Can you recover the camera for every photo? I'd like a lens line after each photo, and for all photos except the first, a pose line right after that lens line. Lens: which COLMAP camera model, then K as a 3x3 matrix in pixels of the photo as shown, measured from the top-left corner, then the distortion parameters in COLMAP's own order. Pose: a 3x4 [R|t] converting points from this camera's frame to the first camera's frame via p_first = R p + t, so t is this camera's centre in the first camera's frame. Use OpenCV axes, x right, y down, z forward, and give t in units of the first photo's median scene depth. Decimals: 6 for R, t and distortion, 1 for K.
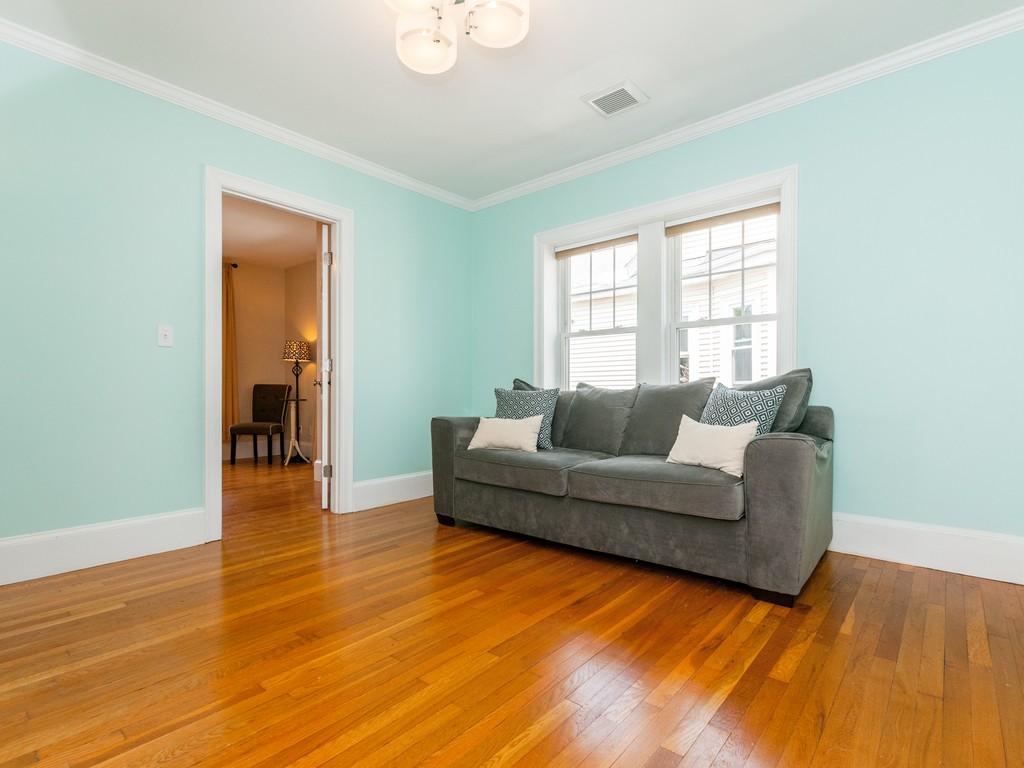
lens RADIAL K [[500.4, 0, 513.1], [0, 500.4, 395.4], [0, 0, 1]] dist [0.000568, -0.001075]
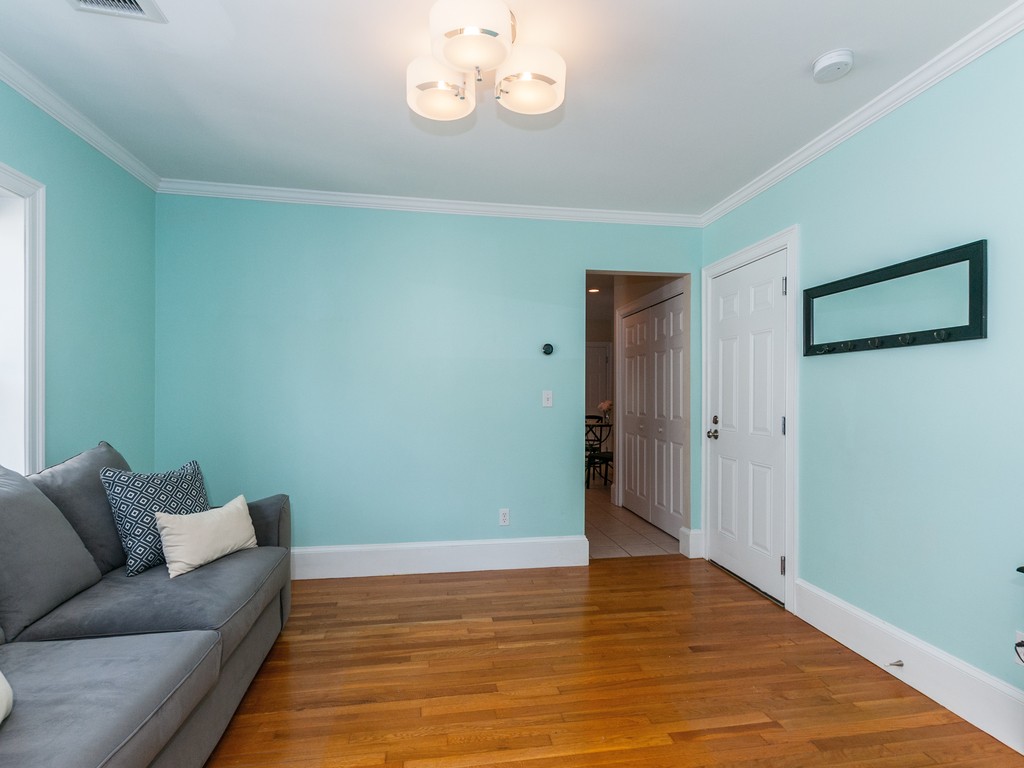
lens RADIAL K [[500.4, 0, 513.1], [0, 500.4, 395.4], [0, 0, 1]] dist [0.000568, -0.001075]
pose [[-0.756890, -0.002044, 0.653539, -0.869723], [0.000047, 0.999995, 0.003182, -0.216449], [-0.653542, 0.002439, -0.756886, 1.879414]]
